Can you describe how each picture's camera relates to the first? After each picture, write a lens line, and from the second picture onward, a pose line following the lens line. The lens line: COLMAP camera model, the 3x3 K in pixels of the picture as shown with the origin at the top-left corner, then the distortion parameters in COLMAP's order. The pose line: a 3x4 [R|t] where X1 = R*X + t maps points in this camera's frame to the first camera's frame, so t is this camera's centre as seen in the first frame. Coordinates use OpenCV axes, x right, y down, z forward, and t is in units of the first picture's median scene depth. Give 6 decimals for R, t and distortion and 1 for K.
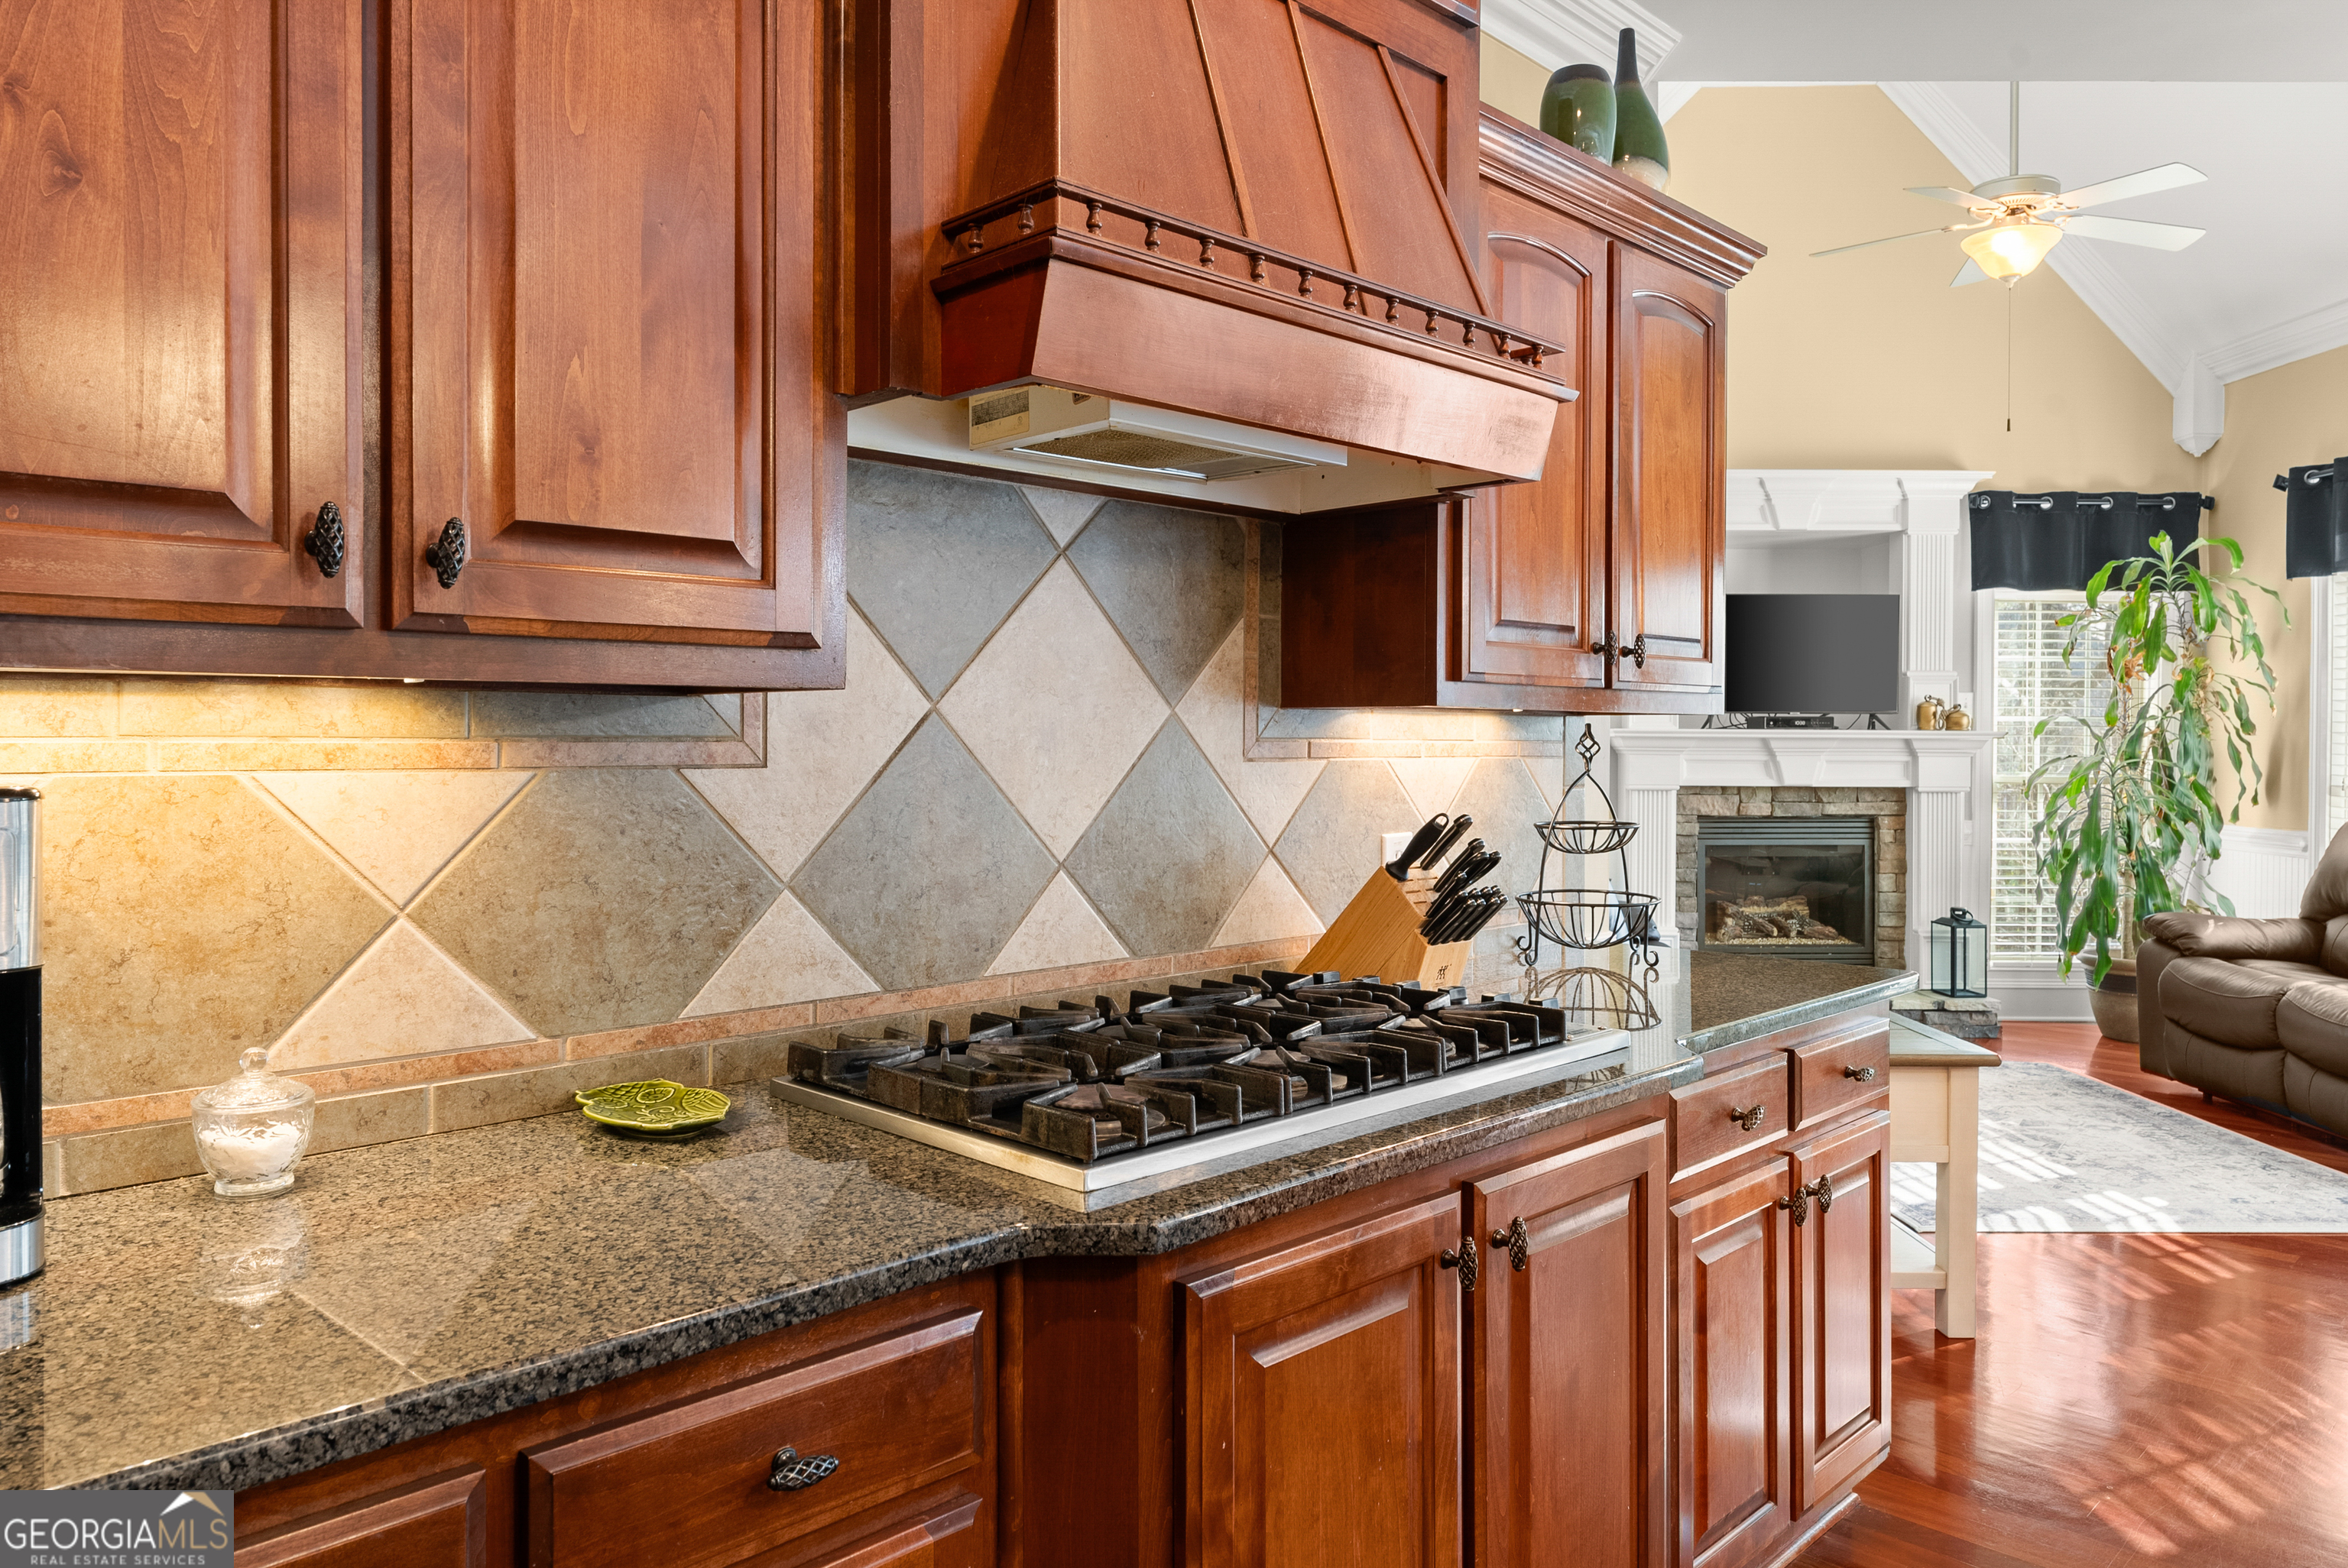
lens RADIAL K [[1599.2, 0, 1177.3], [0, 1599.2, 747.3], [0, 0, 1]] dist [0.000608, -0.001809]
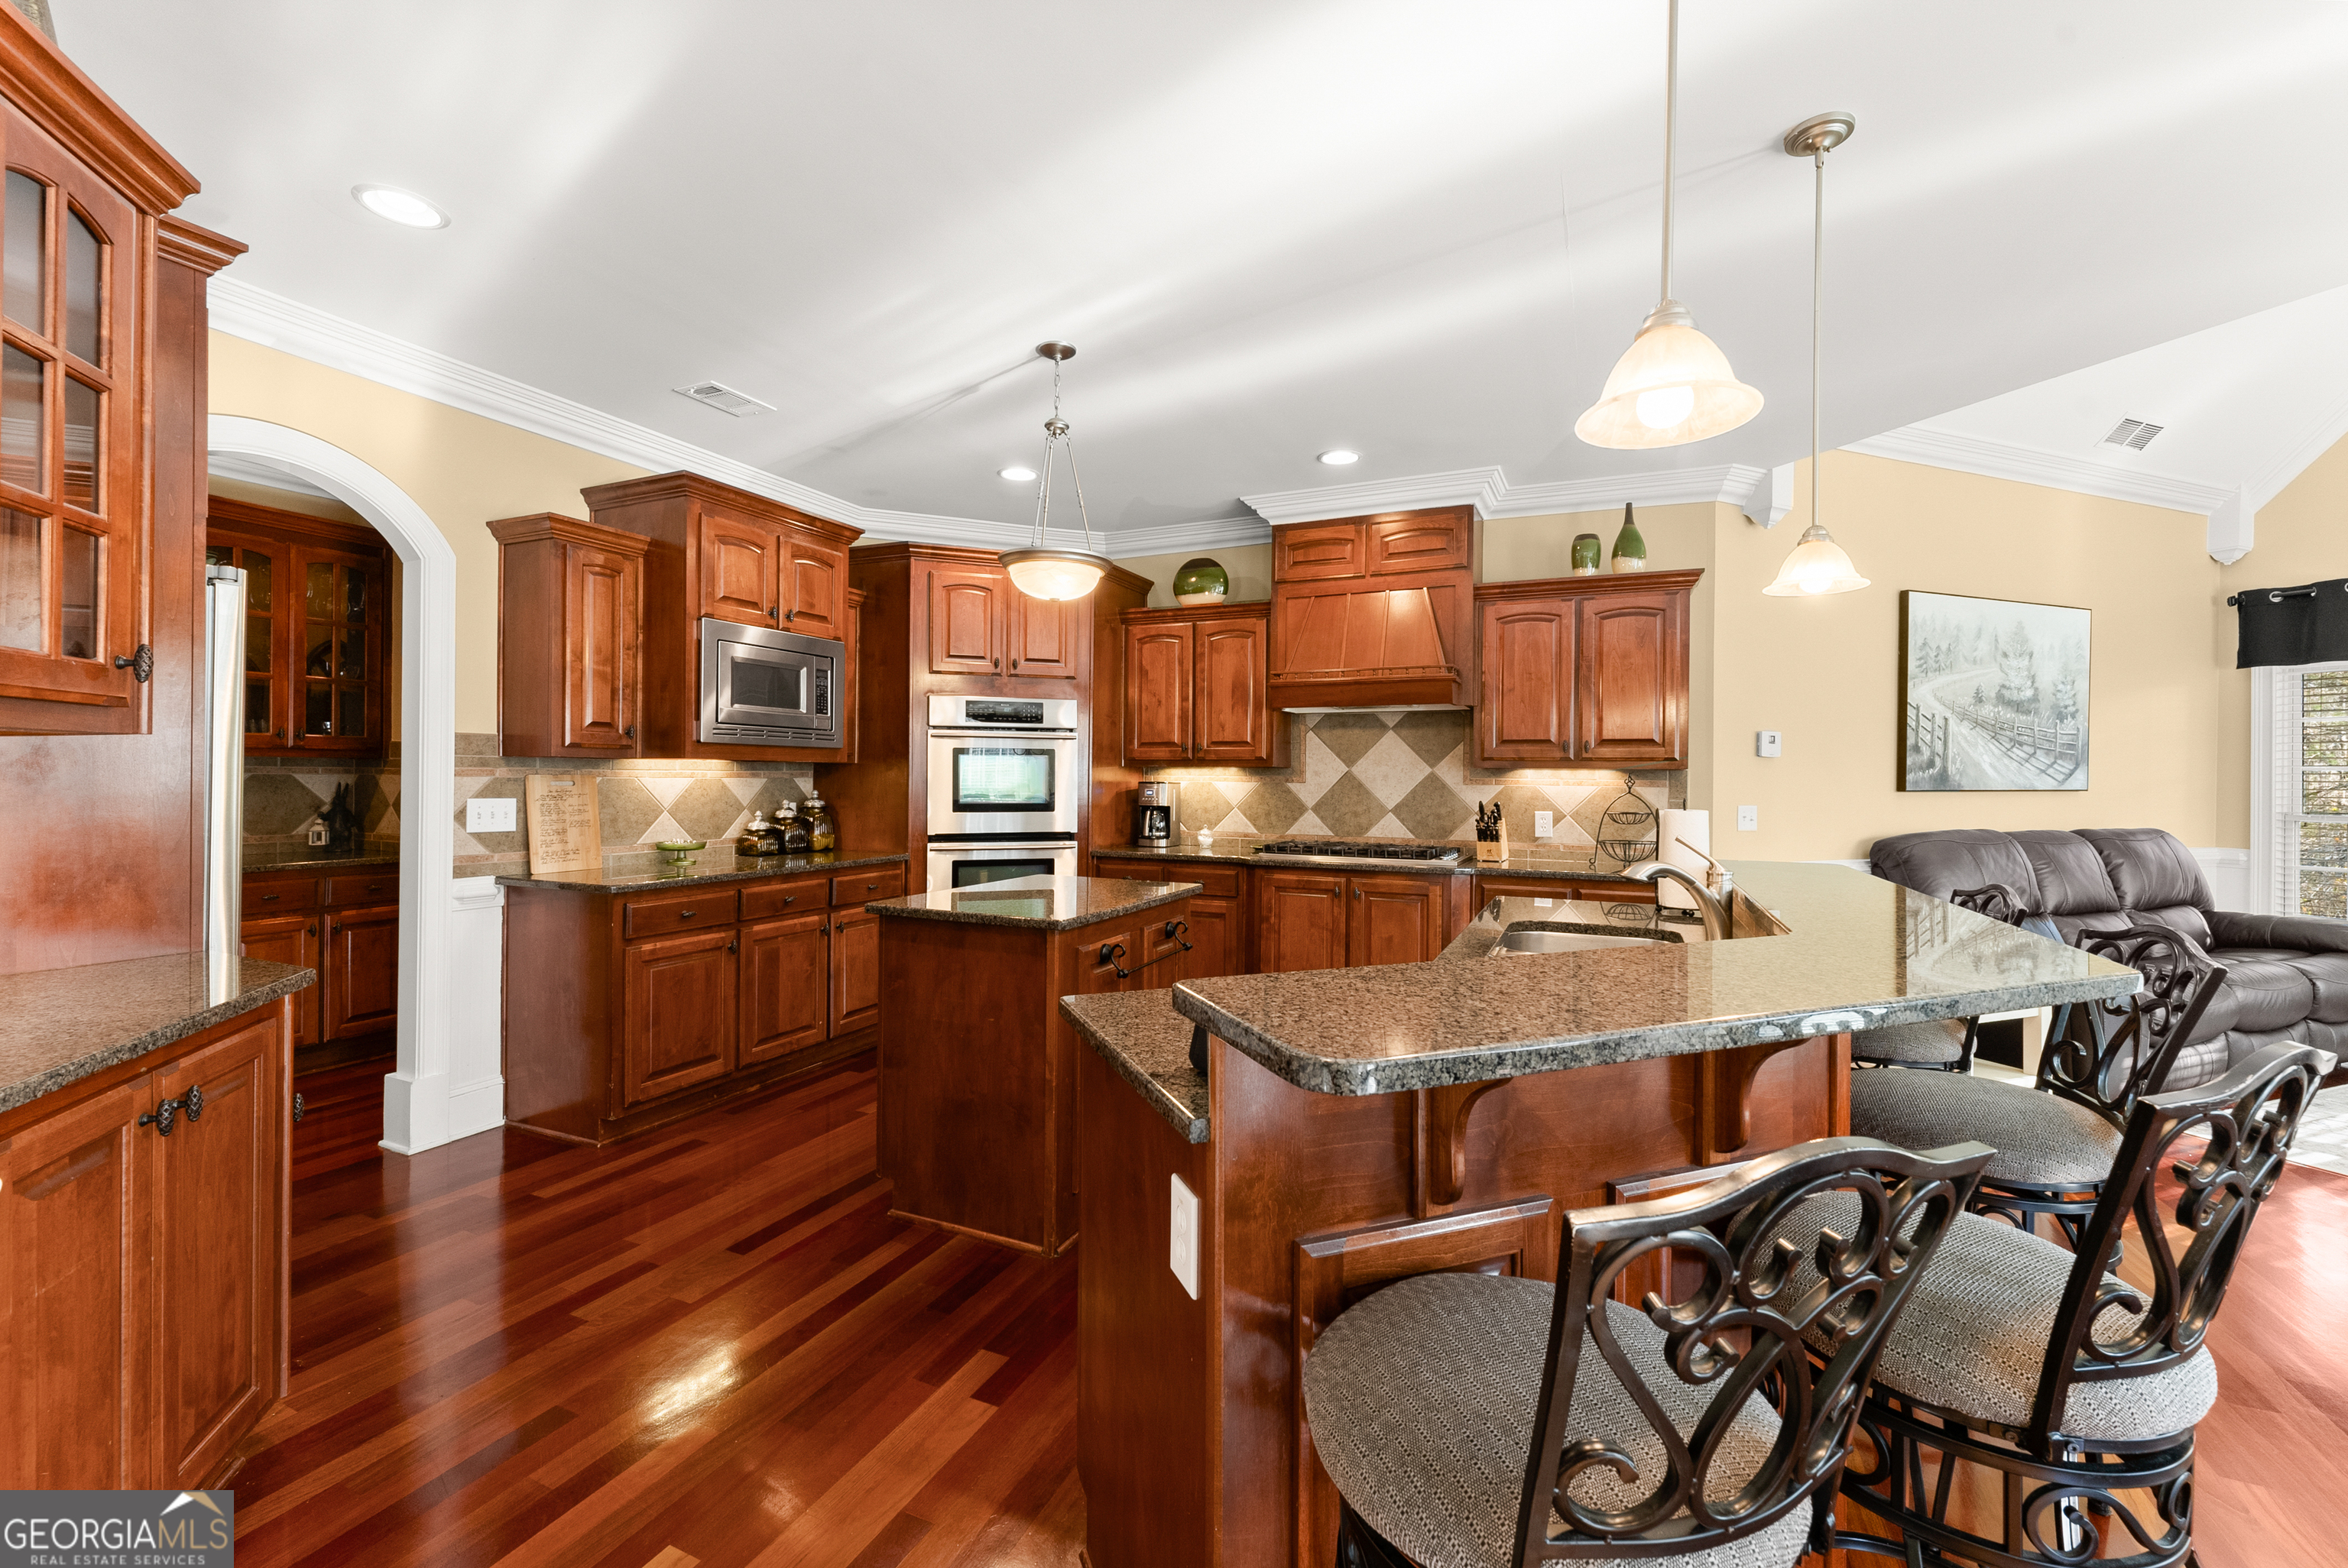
lens RADIAL K [[953.7, 0, 1178.5], [0, 953.7, 783.5], [0, 0, 1]] dist [0.003038, 0.000139]
pose [[0.350368, 0.002829, -0.936608, 1.748974], [-0.014455, 0.999893, -0.002387, 0.019918], [0.936500, 0.014374, 0.350372, -0.257117]]
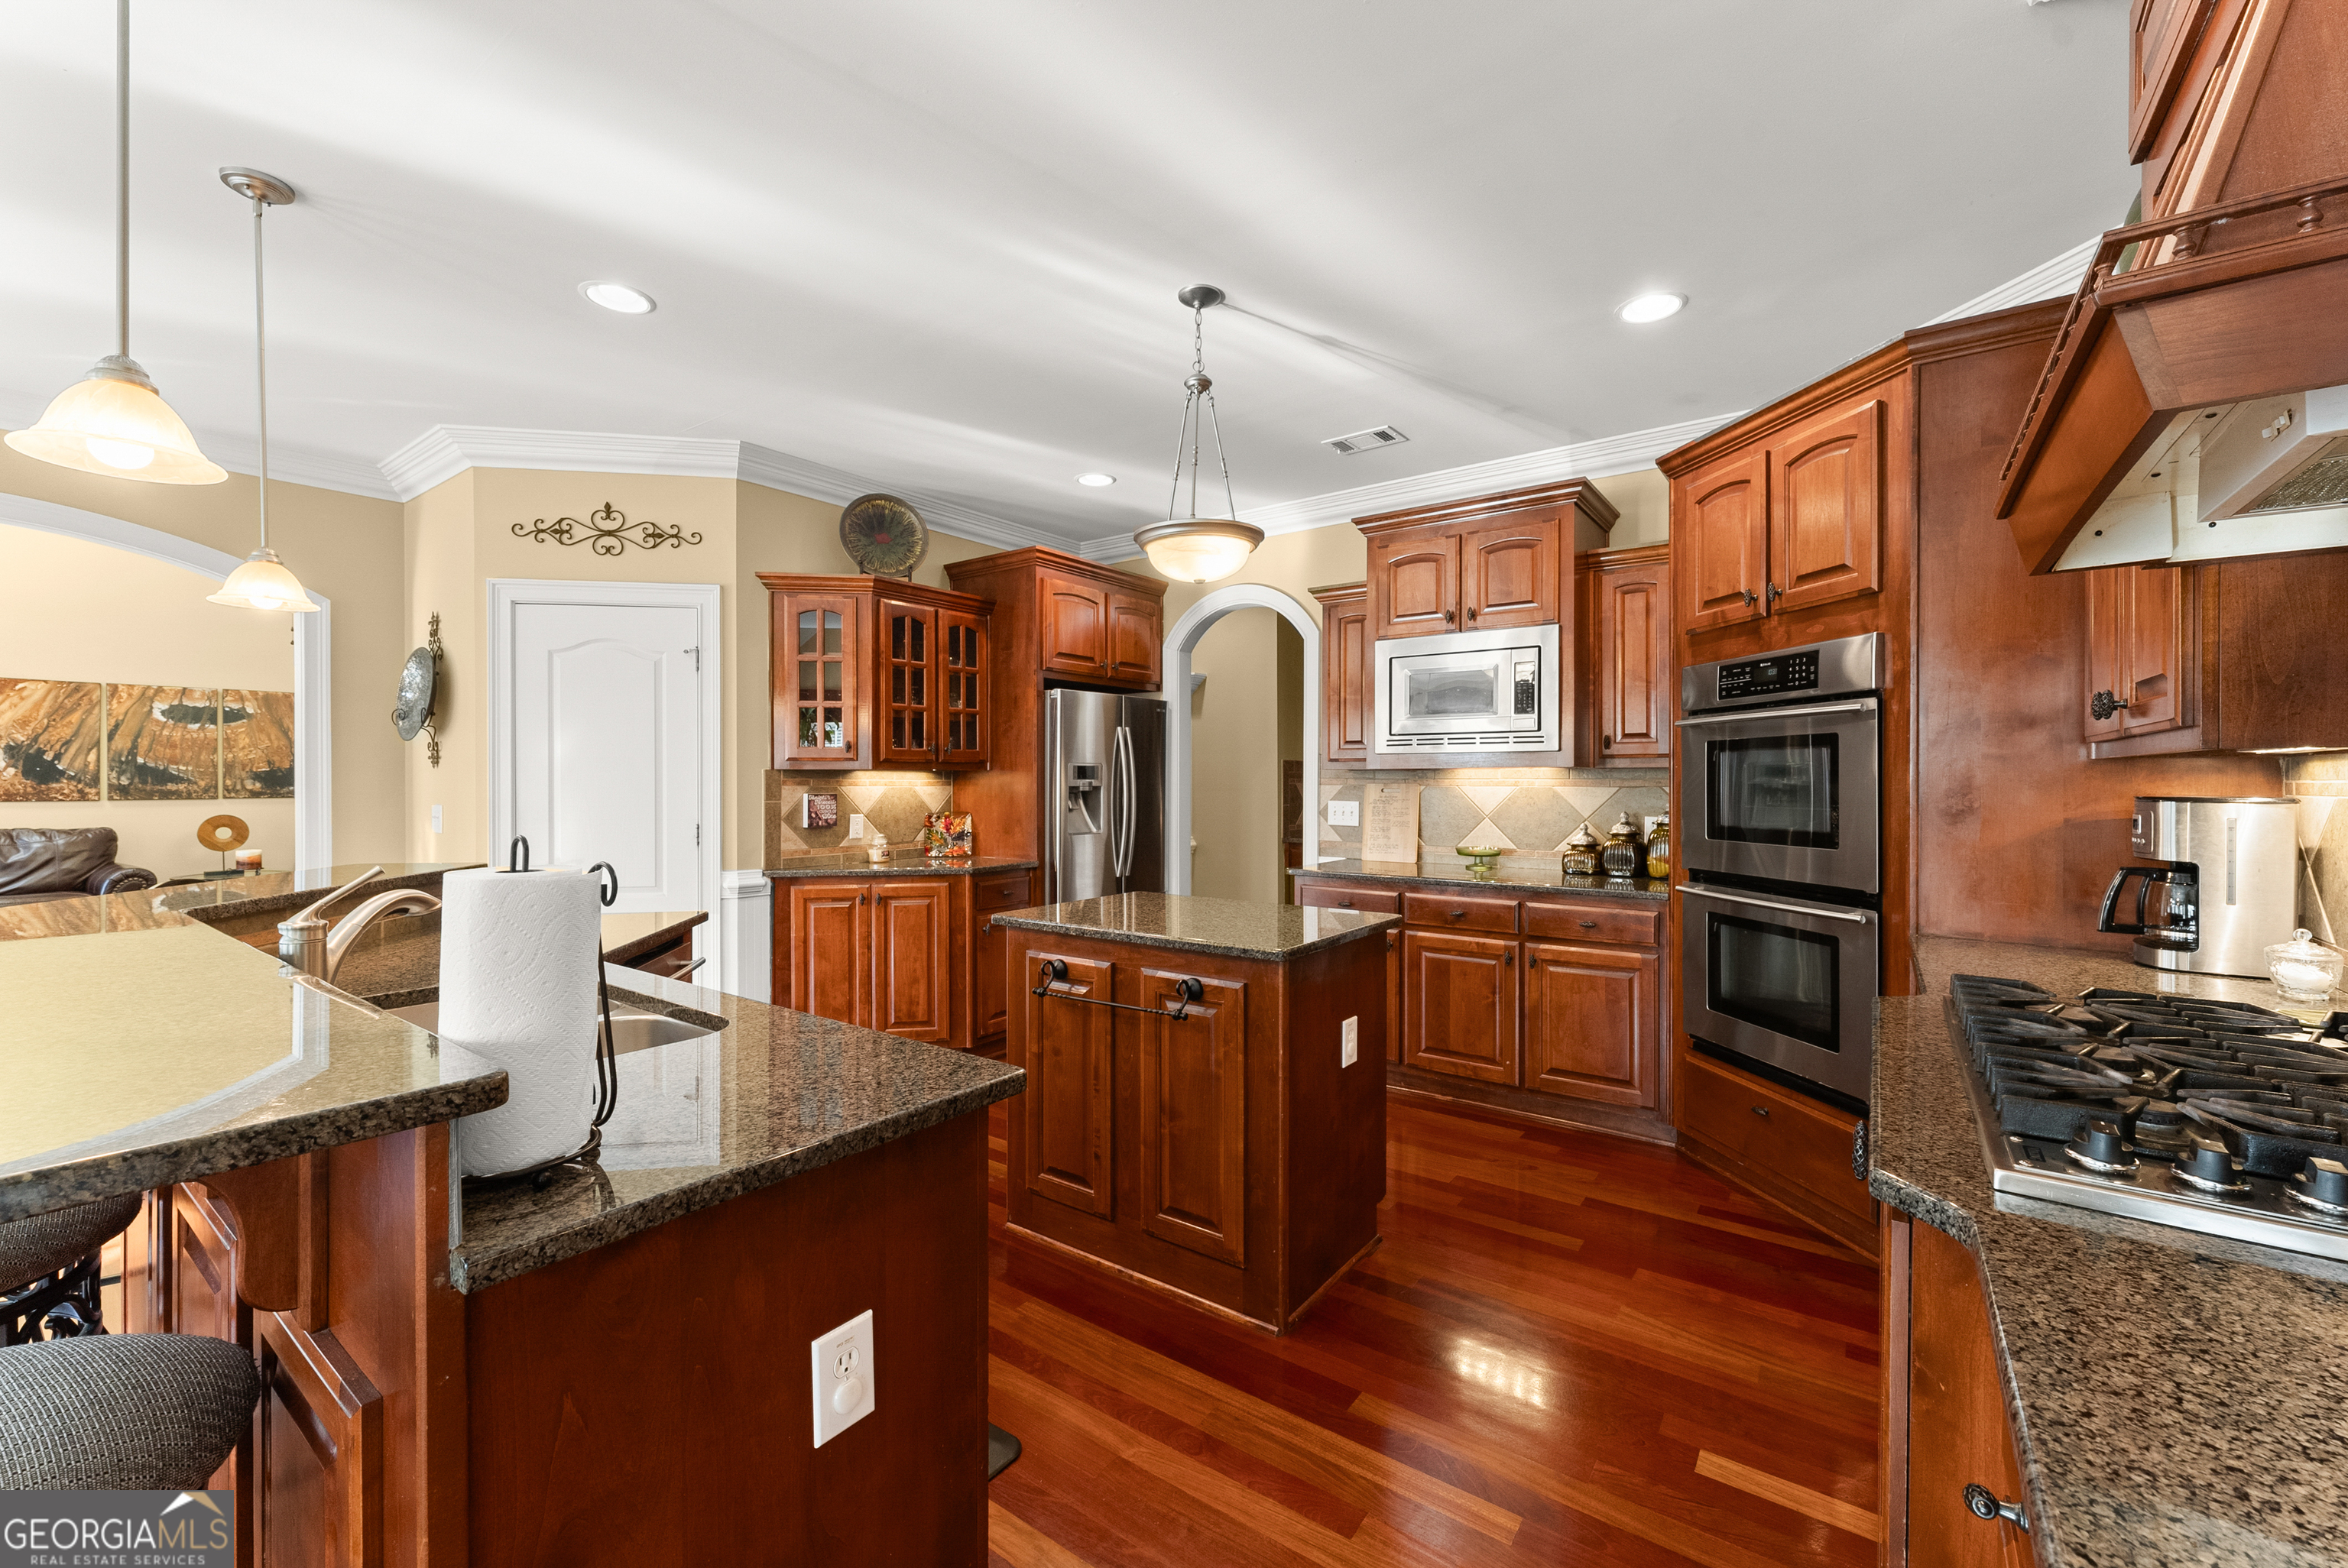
lens RADIAL K [[953.7, 0, 1175.4], [0, 953.7, 785.5], [0, 0, 1]] dist [0.003038, 0.000139]
pose [[-0.989734, -0.003047, -0.142888, 0.600867], [-0.005395, 0.999857, 0.016047, -0.008977], [0.142819, 0.016653, -0.989609, 1.245049]]
